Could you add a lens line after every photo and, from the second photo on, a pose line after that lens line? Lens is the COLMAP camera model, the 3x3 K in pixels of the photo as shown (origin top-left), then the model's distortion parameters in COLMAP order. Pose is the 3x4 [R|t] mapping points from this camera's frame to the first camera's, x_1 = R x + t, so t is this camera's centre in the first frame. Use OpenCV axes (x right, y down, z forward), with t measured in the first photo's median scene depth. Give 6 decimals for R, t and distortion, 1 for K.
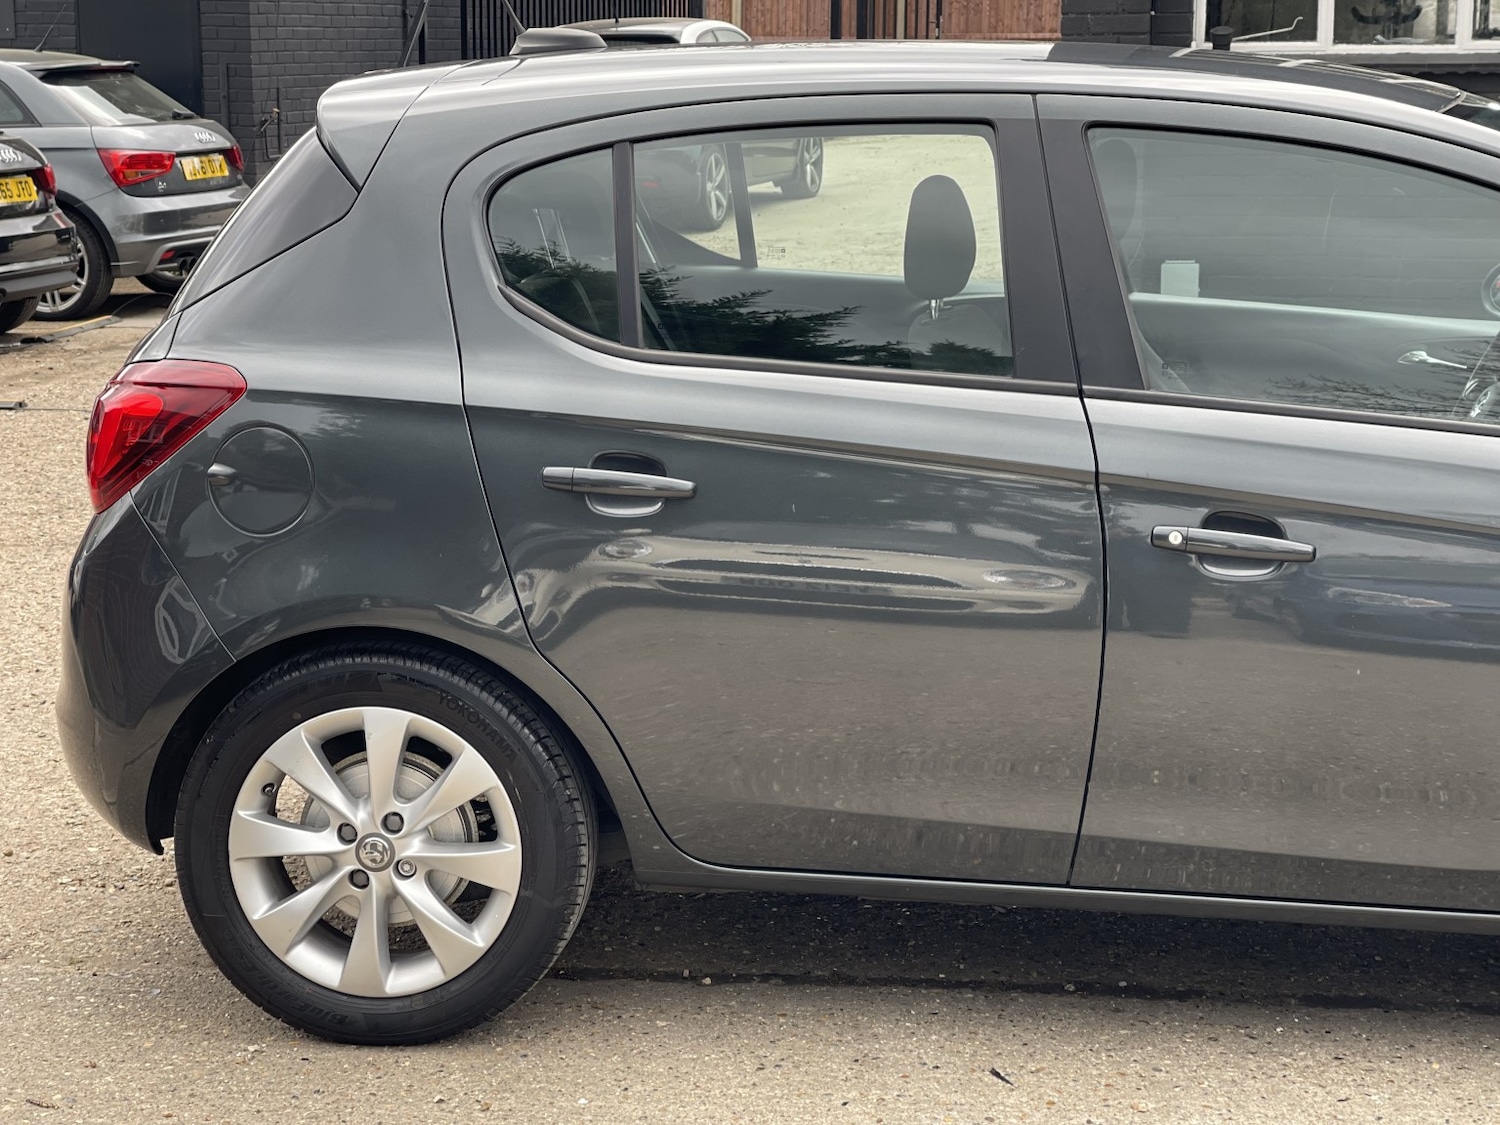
lens RADIAL K [[2752.6, 0, 750.0], [0, 2752.6, 562.5], [0, 0, 1]] dist [0.349190, -1.285894]
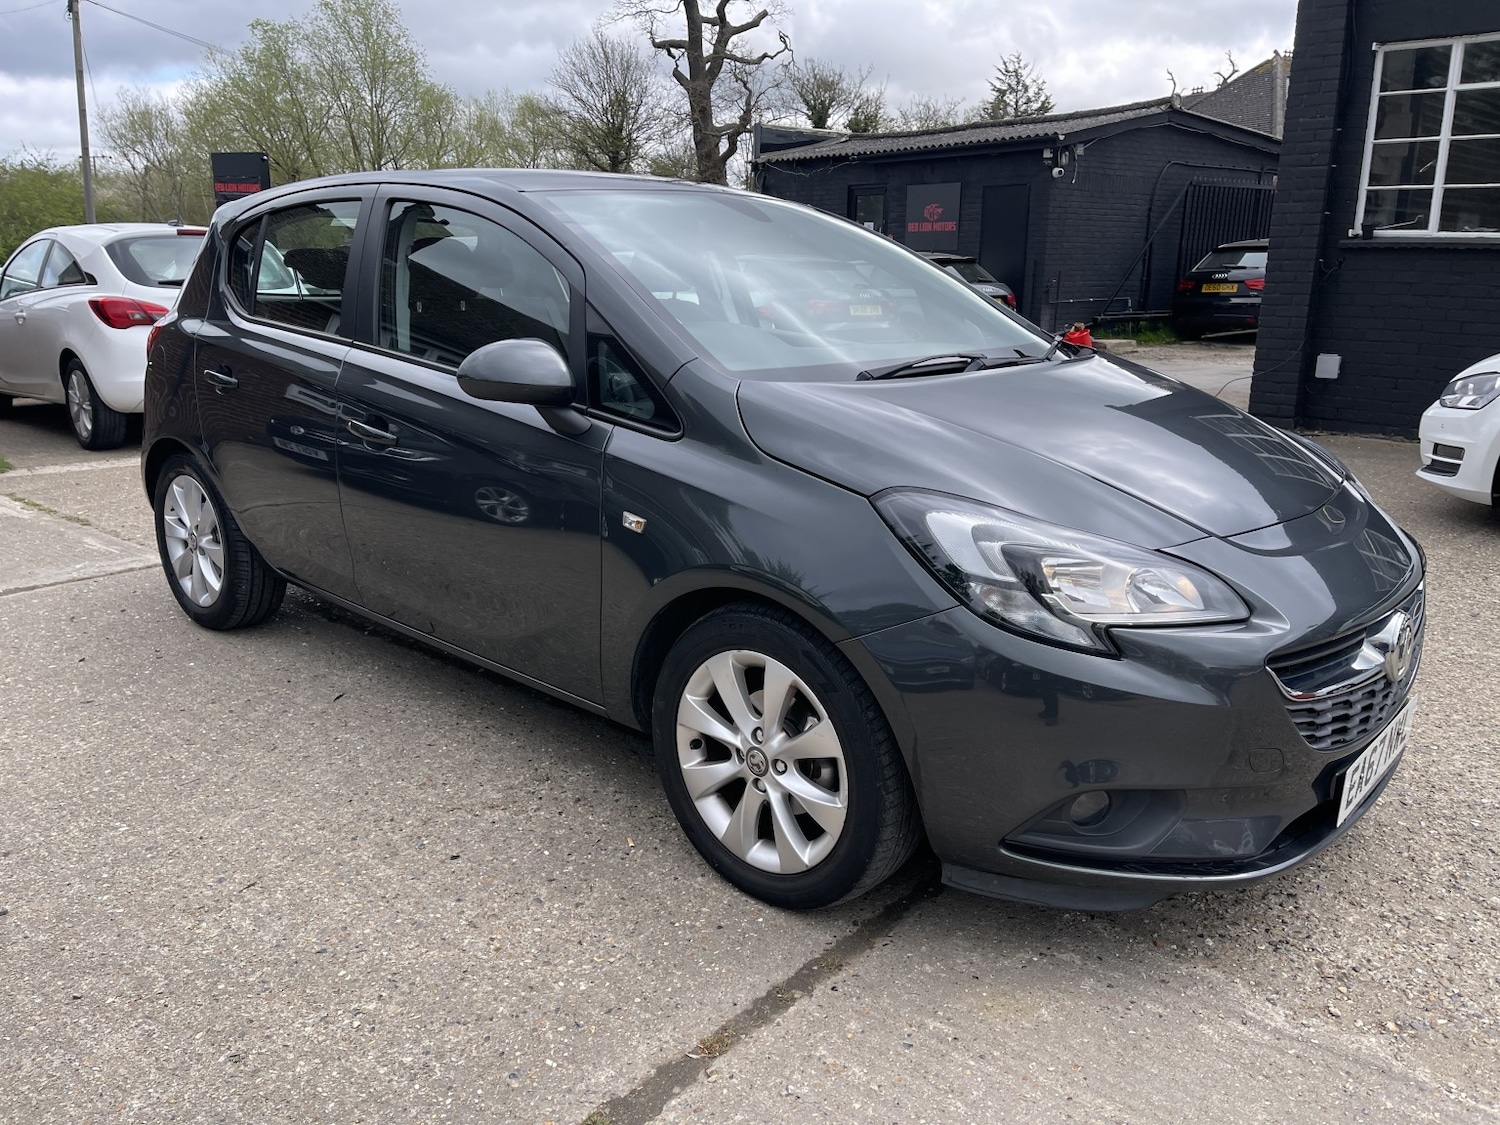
lens RADIAL K [[1143.3, 0, 782.3], [0, 1143.3, 556.9], [0, 0, 1]] dist [0.086260, -0.105317]
pose [[0.818293, 0.148930, -0.555173, 0.770695], [-0.116309, 0.988773, 0.093813, -0.025979], [0.562911, -0.012195, 0.826427, 0.491472]]
